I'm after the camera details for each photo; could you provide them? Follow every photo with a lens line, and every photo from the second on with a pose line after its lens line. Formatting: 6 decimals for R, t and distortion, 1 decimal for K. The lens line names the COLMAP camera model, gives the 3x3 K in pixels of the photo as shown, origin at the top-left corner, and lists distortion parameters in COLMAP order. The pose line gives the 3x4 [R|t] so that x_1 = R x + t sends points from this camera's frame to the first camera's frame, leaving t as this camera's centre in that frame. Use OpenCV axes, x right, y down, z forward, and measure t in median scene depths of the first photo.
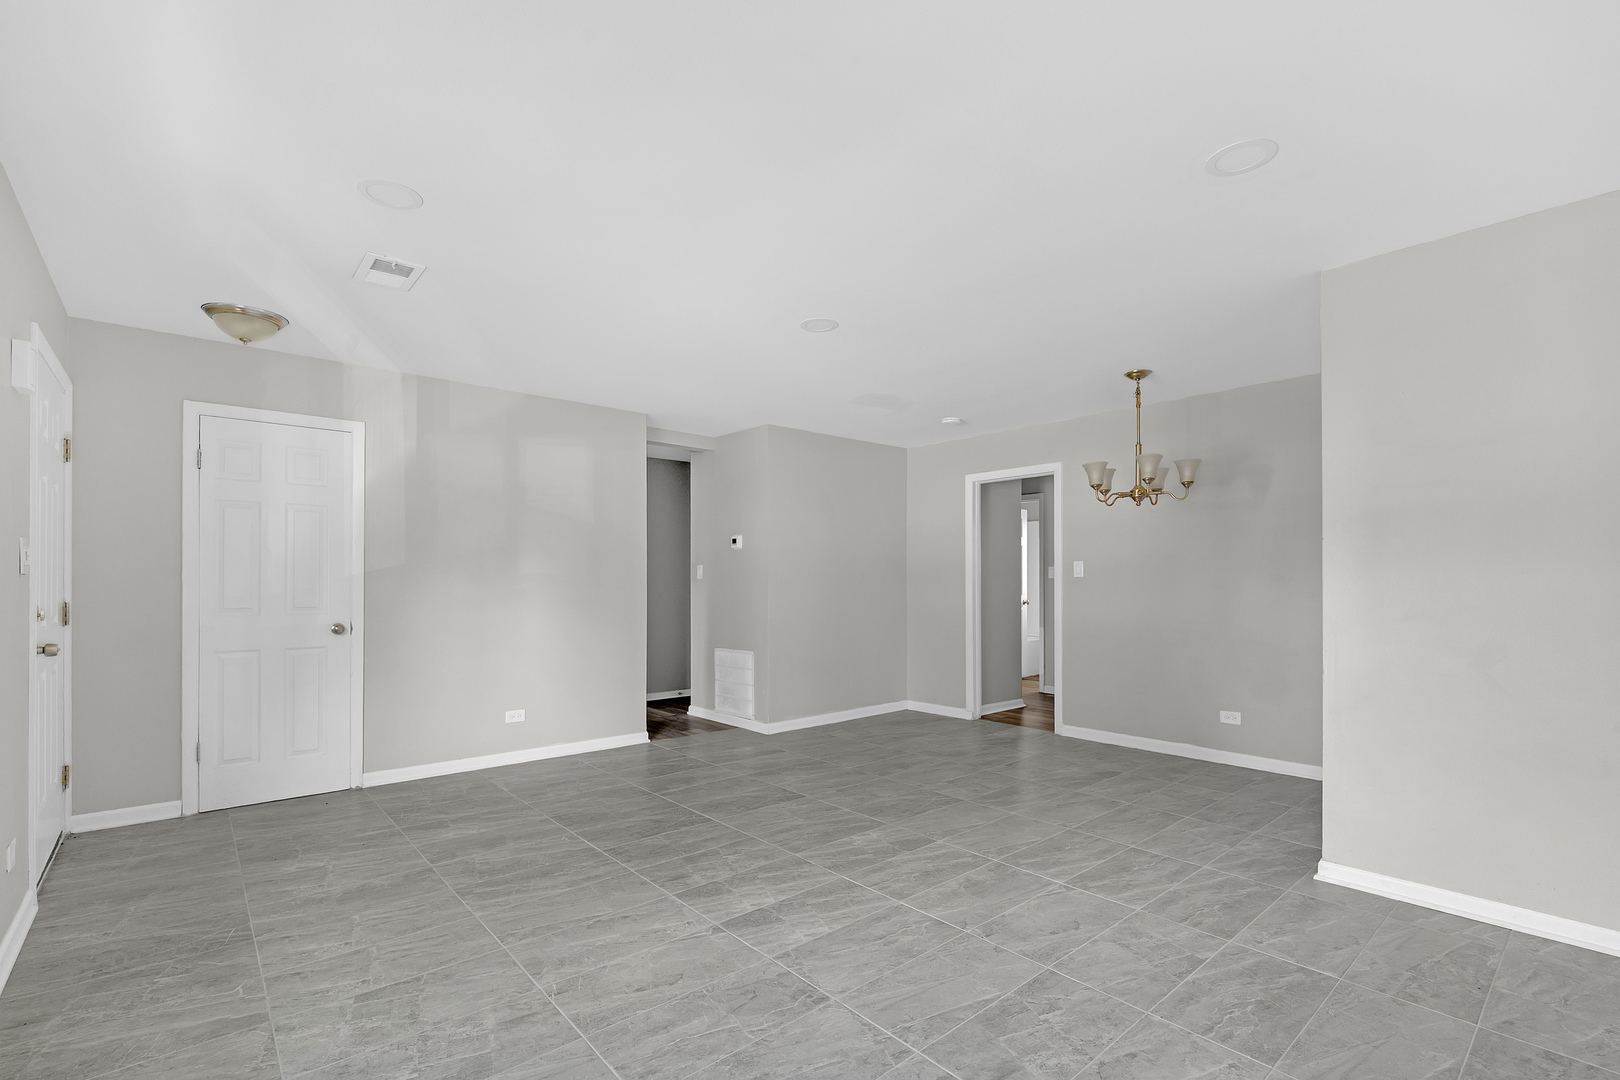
lens RADIAL K [[738.8, 0, 814.8], [0, 738.8, 588.8], [0, 0, 1]] dist [-0.001458, -0.000113]
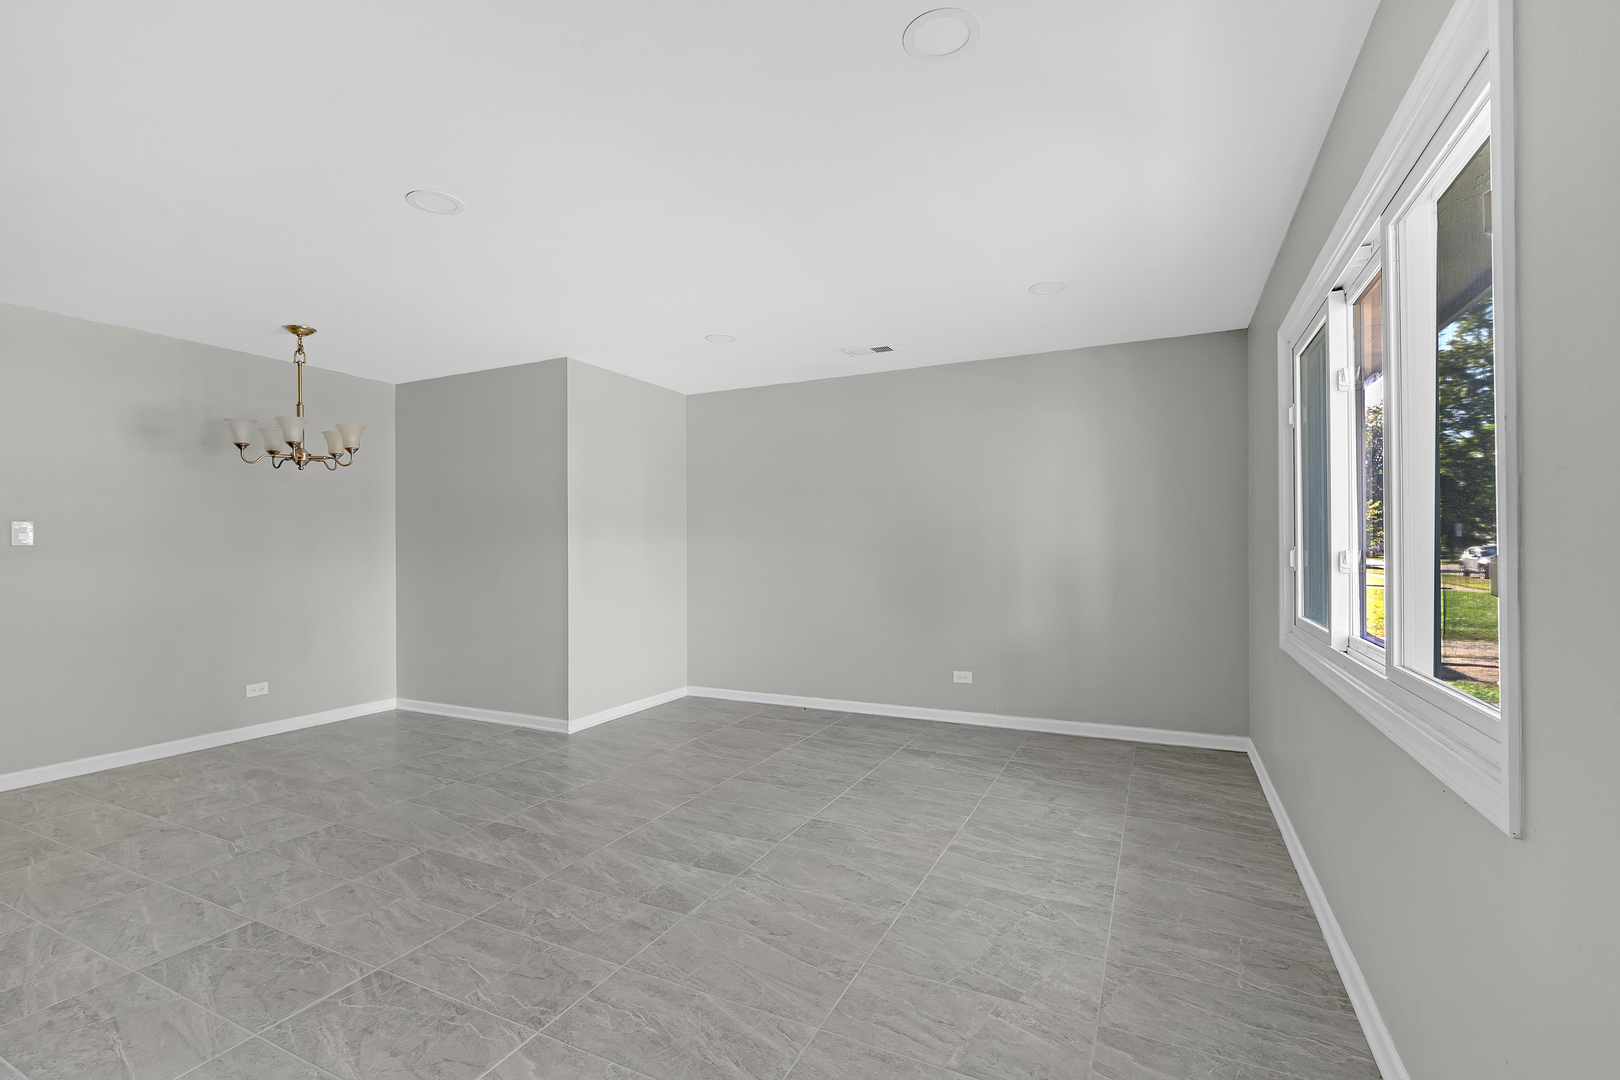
lens RADIAL K [[702.1, 0, 810.0], [0, 702.1, 540.0], [0, 0, 1]] dist [-0.000616, -0.000411]
pose [[-0.387710, 0.013785, 0.921678, -0.998535], [0.014923, 0.999851, -0.008677, -0.008258], [-0.921660, 0.010391, -0.387858, 1.176230]]
